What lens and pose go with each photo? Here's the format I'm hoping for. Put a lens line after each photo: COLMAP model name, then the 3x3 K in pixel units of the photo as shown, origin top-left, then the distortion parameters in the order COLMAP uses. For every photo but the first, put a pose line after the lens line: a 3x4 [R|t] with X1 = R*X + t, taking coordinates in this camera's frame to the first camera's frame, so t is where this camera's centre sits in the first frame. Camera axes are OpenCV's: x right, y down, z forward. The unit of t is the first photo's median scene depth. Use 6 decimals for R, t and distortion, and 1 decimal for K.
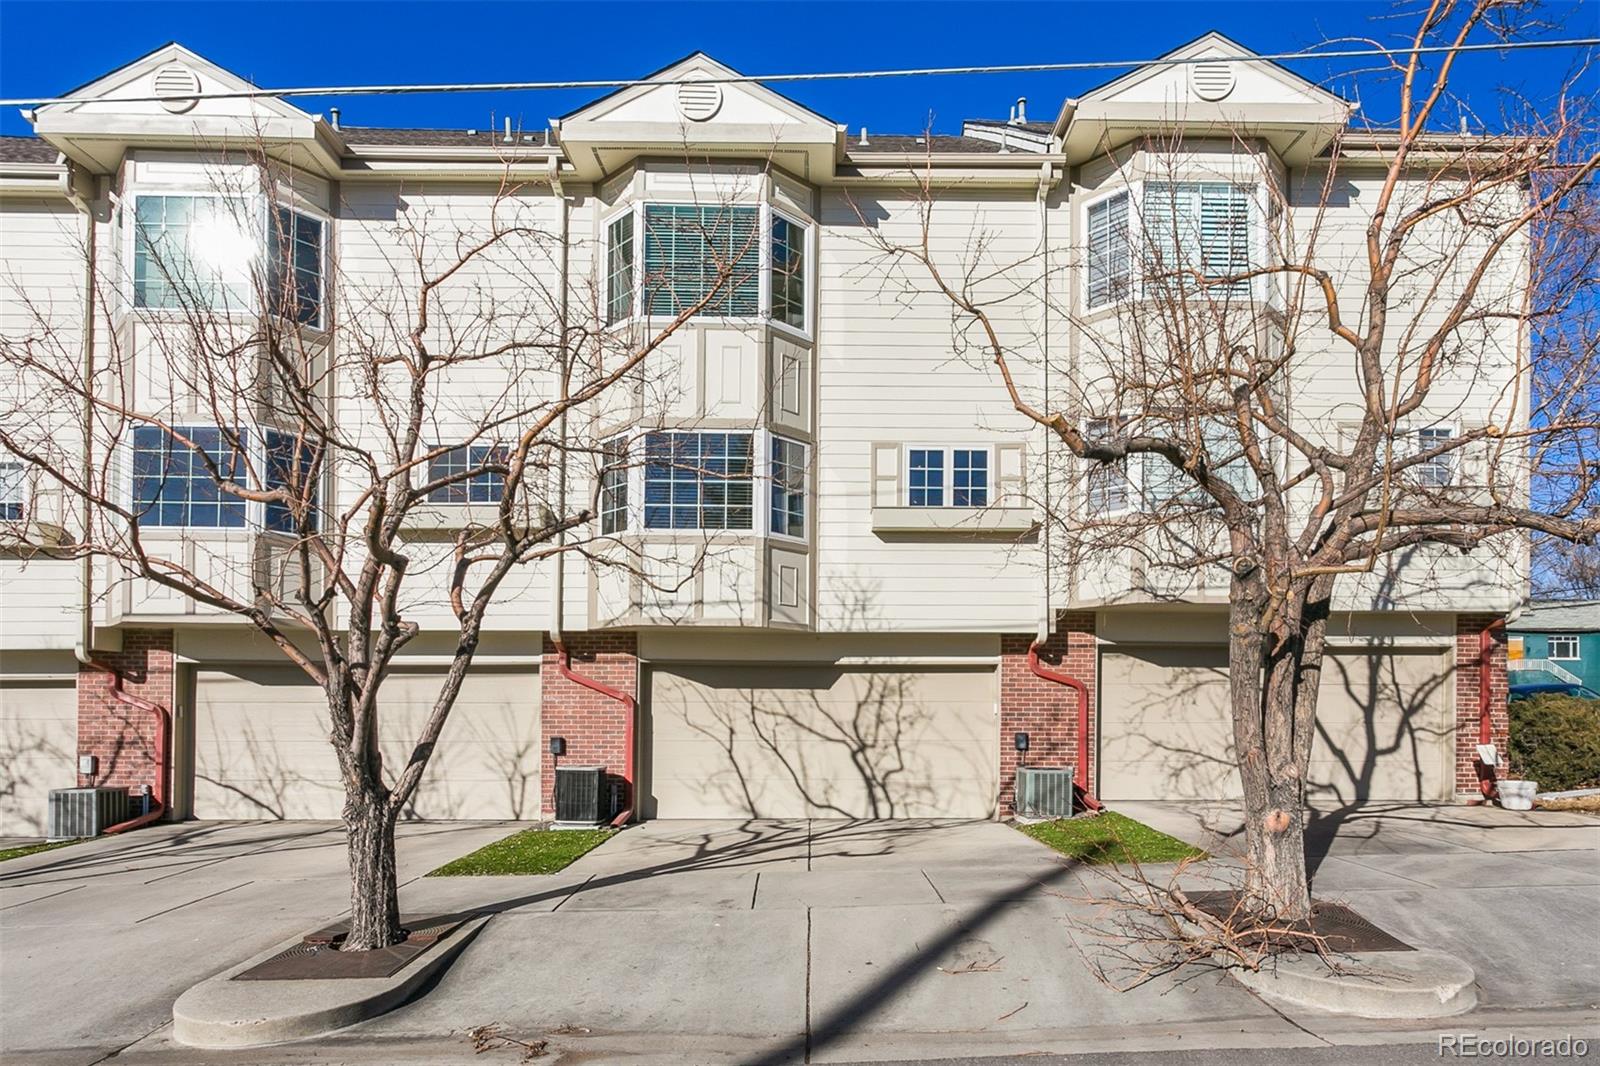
lens RADIAL K [[843.5, 0, 824.9], [0, 843.5, 684.4], [0, 0, 1]] dist [0.000355, 0.002908]
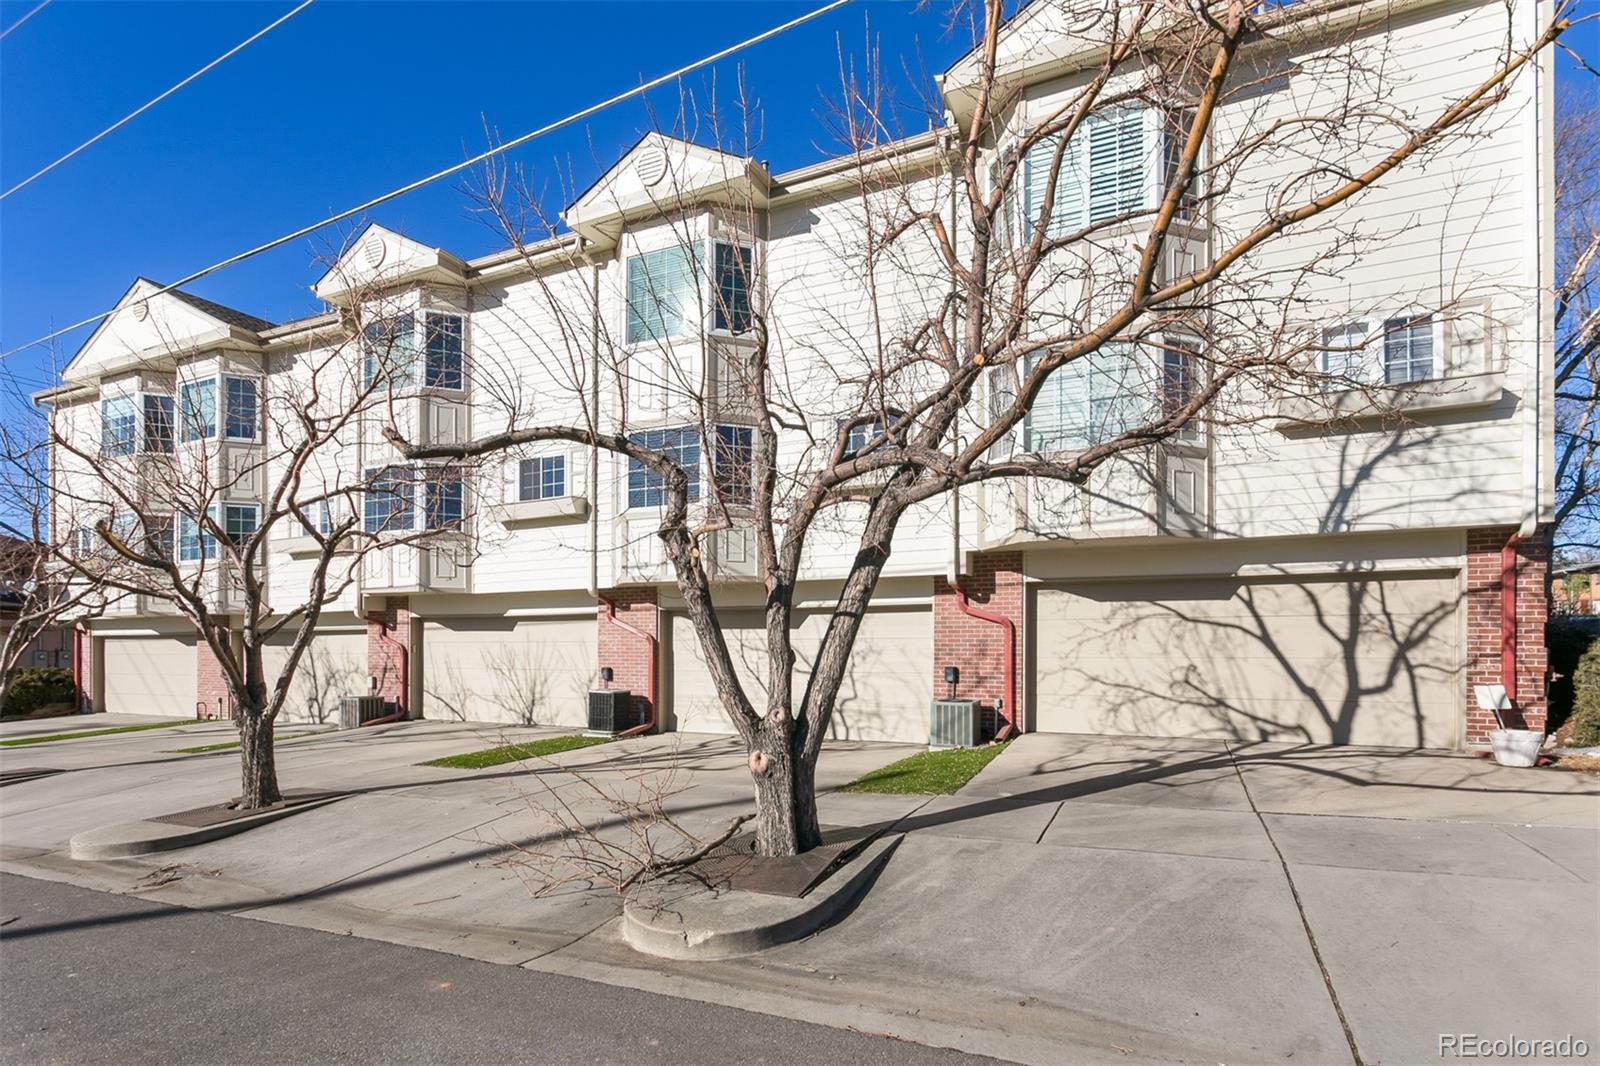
lens RADIAL K [[774.4, 0, 796.8], [0, 774.4, 632.1], [0, 0, 1]] dist [0.001949, 0.002224]
pose [[0.904519, -0.011653, -0.426274, 0.474449], [0.018071, 0.999776, 0.011016, -0.001504], [0.426050, -0.017667, 0.904527, 0.015428]]
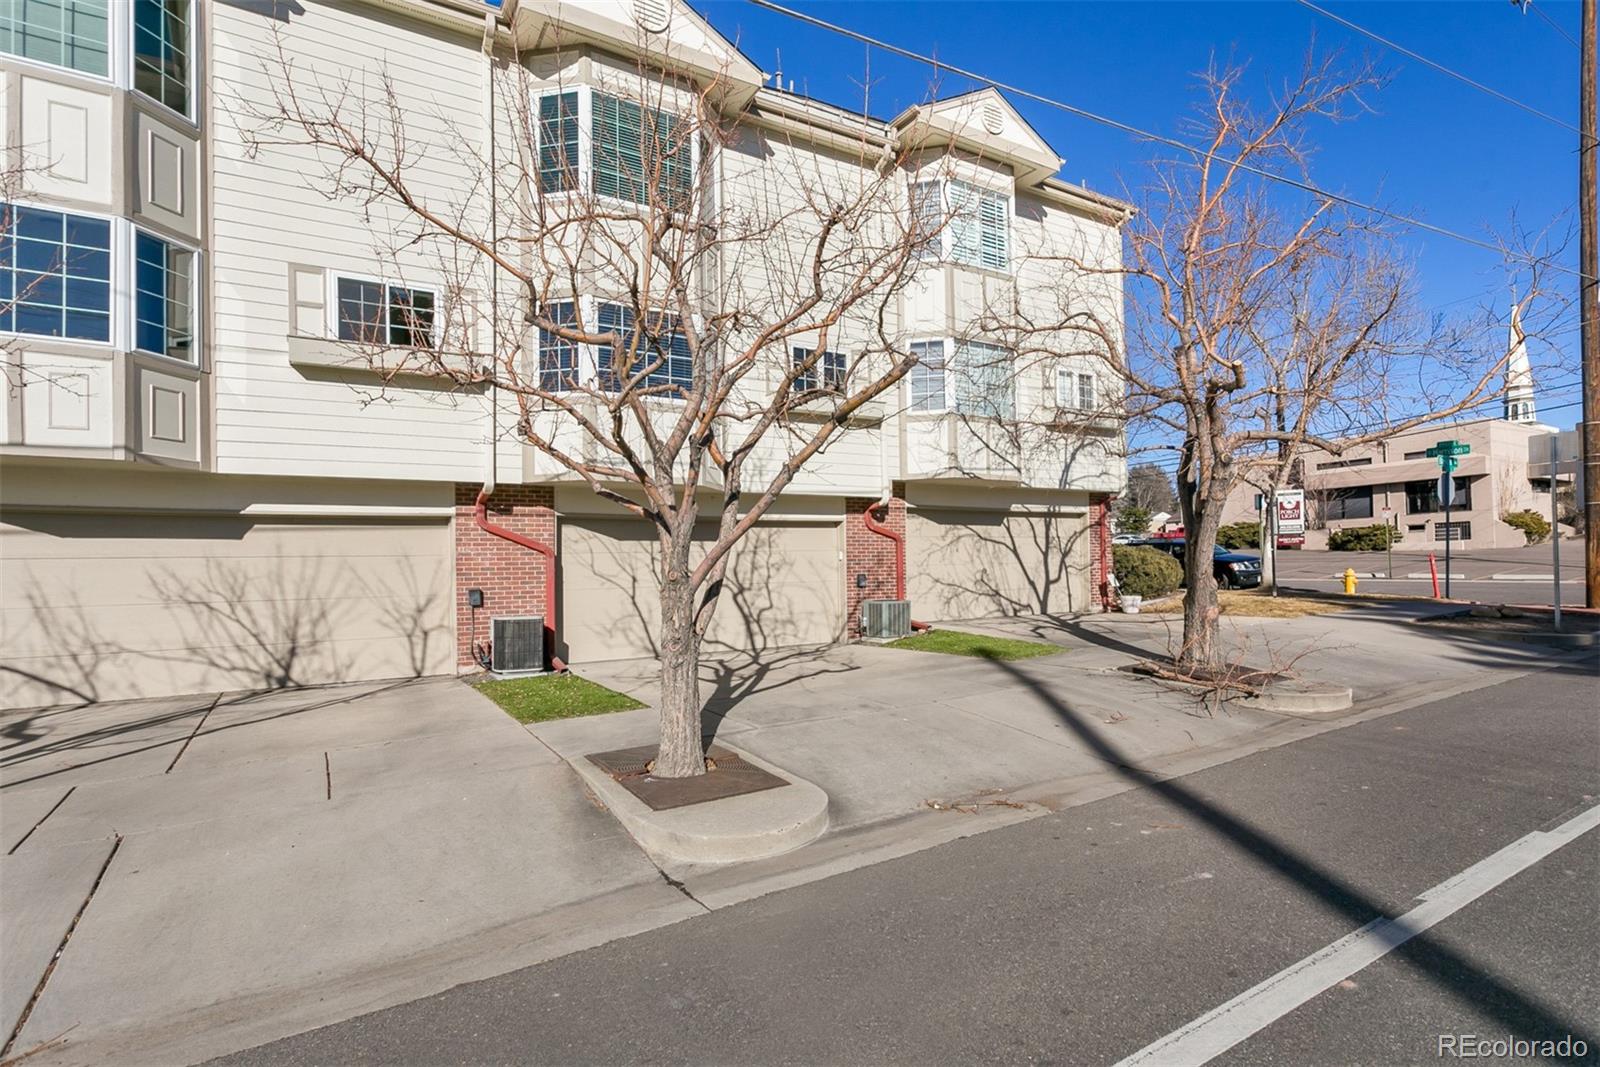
lens RADIAL K [[774.4, 0, 809.7], [0, 774.4, 538.7], [0, 0, 1]] dist [0.001949, 0.002224]
pose [[0.867280, -0.000331, 0.497821, -0.420371], [0.005523, 0.999945, -0.008957, 0.012771], [-0.497791, 0.010517, 0.867233, 0.007046]]
